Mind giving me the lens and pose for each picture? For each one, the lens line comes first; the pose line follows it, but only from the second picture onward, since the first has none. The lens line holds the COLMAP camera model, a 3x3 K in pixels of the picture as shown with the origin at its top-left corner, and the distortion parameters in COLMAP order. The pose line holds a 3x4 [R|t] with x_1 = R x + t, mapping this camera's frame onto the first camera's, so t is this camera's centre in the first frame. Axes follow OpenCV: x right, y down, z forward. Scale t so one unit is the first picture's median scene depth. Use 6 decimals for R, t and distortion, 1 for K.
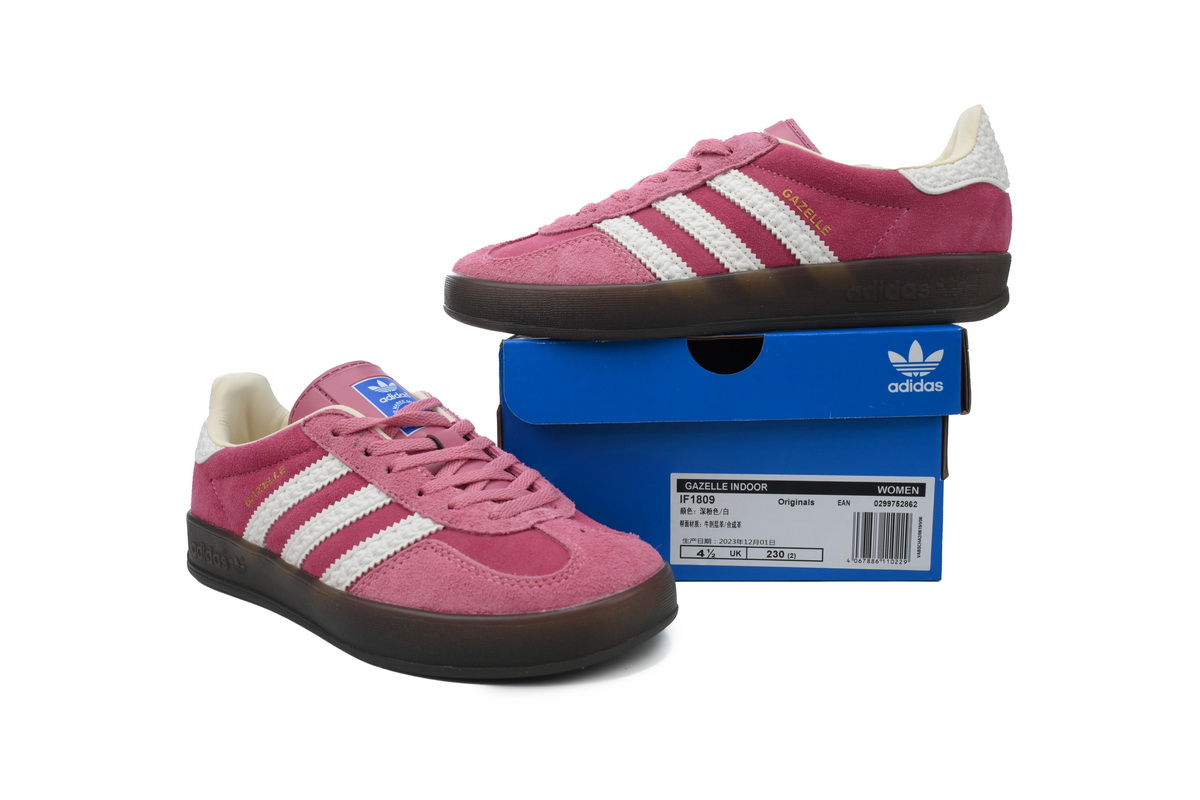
lens RADIAL K [[931.0, 0, 603.2], [0, 931.0, 402.2], [0, 0, 1]] dist [-0.007458, -0.003906]
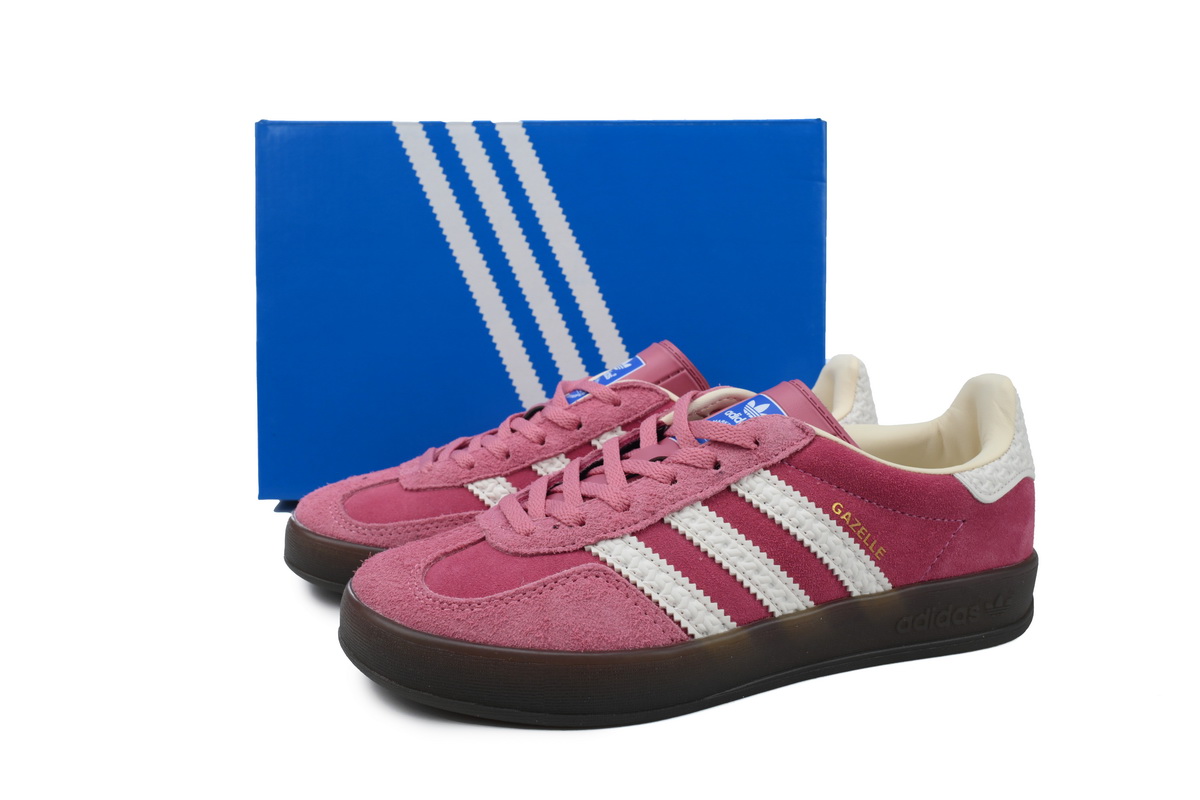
lens RADIAL K [[931.0, 0, 602.9], [0, 931.0, 404.2], [0, 0, 1]] dist [-0.007458, -0.003906]
pose [[0.937963, -0.012112, 0.346523, -0.253646], [0.011571, 0.999926, 0.003632, -0.313770], [-0.346542, 0.000602, 0.938034, 0.332456]]
